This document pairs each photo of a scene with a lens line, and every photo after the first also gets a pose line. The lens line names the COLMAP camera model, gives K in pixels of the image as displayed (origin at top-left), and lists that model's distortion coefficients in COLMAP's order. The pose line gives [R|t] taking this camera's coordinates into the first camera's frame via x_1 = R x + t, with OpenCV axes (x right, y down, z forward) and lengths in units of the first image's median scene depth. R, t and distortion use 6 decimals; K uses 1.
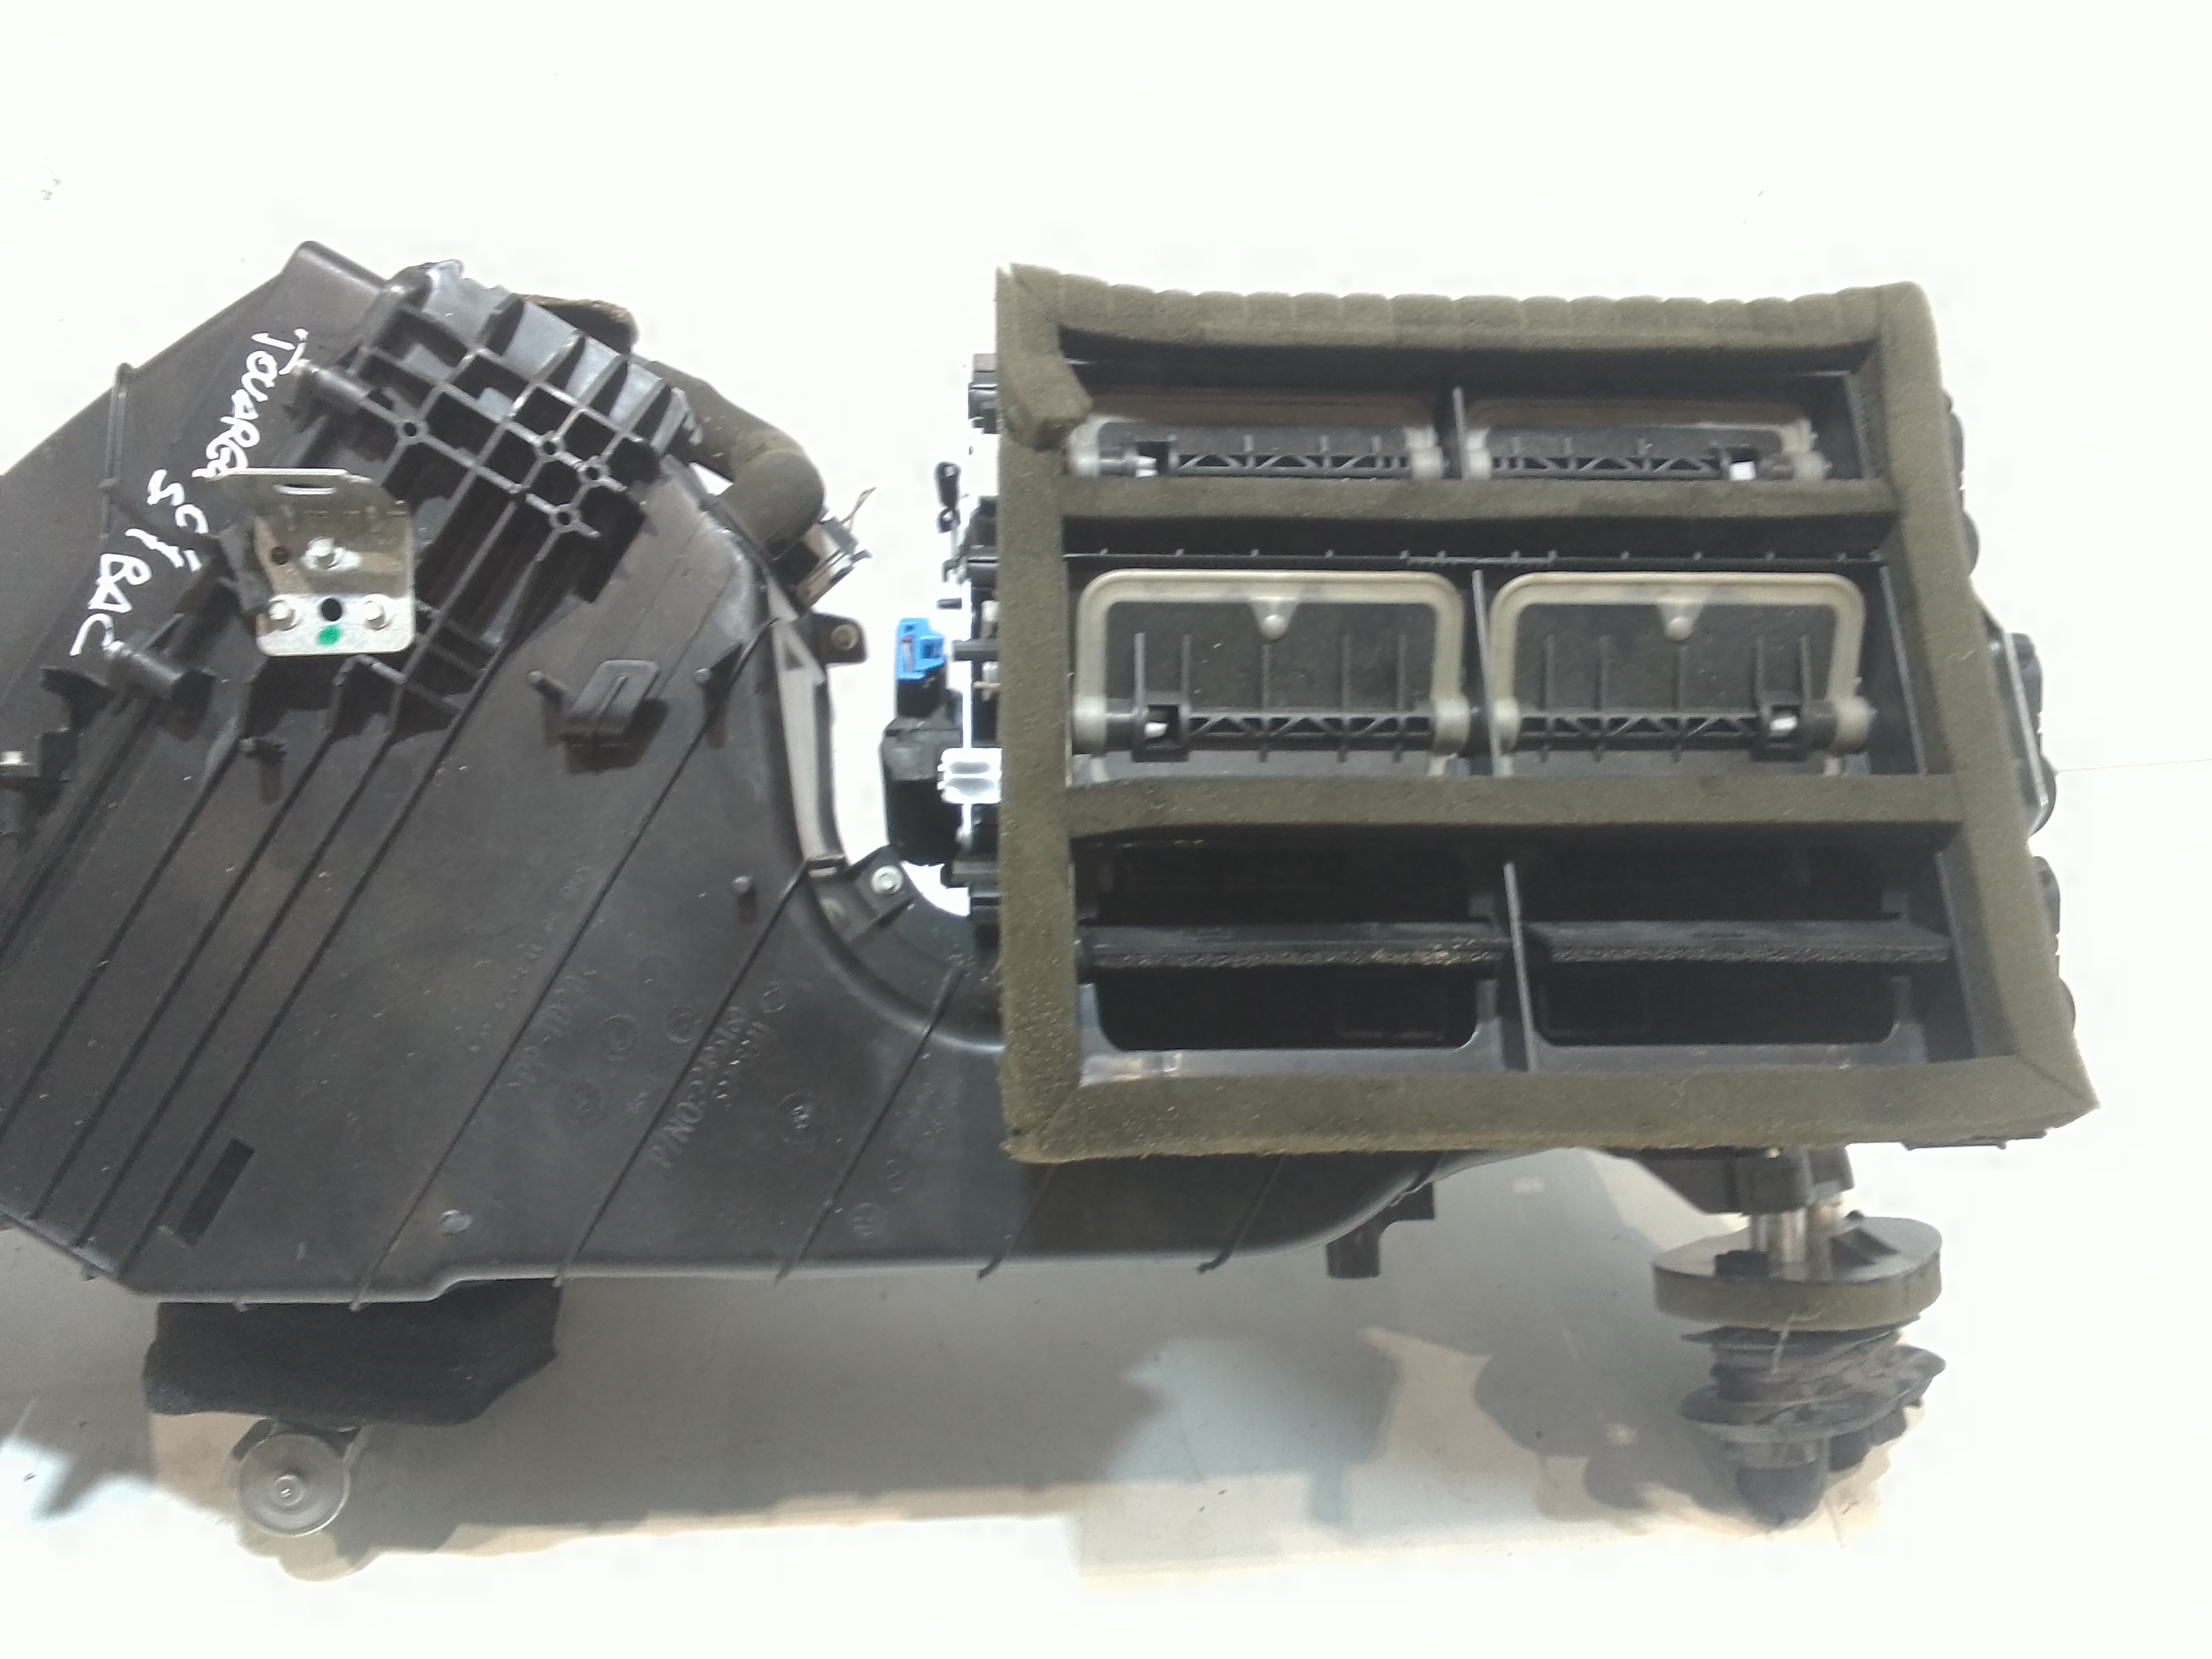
lens RADIAL K [[1692.8, 0, 1106.0], [0, 1692.8, 829.5], [0, 0, 1]] dist [0.060542, -0.103001]
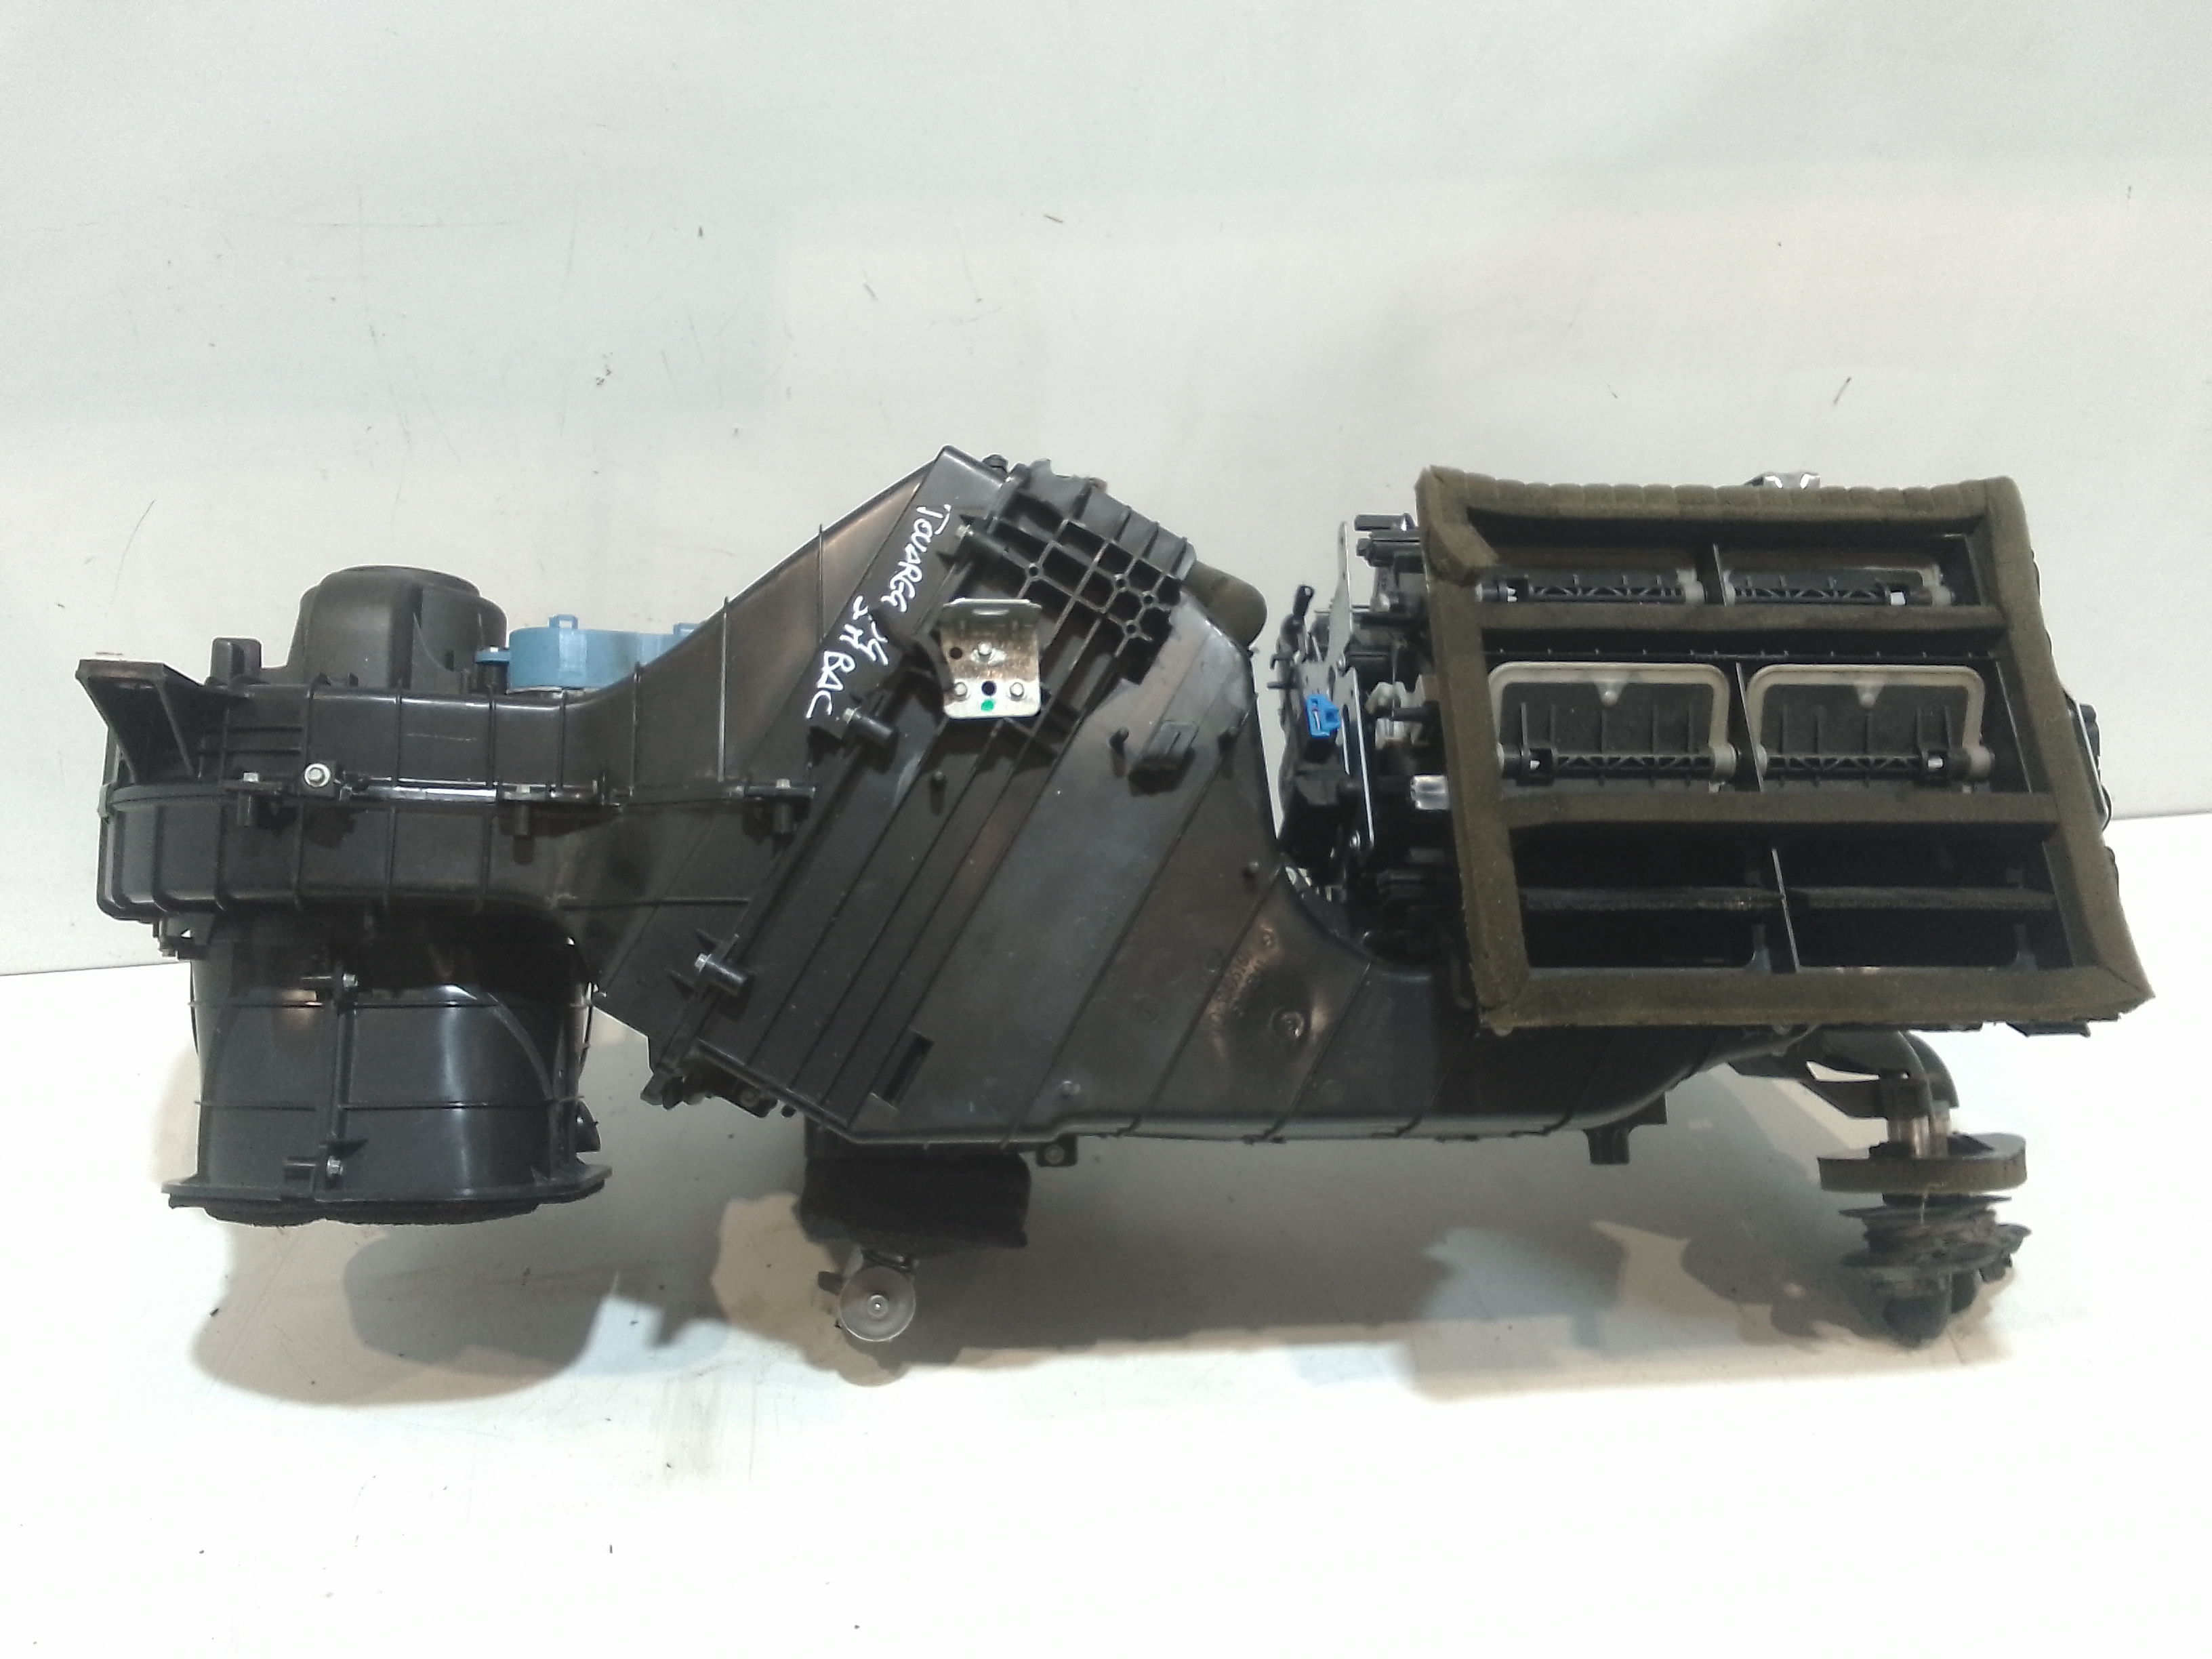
lens RADIAL K [[1692.8, 0, 1106.0], [0, 1692.8, 829.5], [0, 0, 1]] dist [0.060542, -0.103001]
pose [[0.999893, 0.000800, 0.014613, -0.361803], [-0.000063, 0.998729, -0.050406, 0.073390], [-0.014634, 0.050400, 0.998622, -0.506515]]
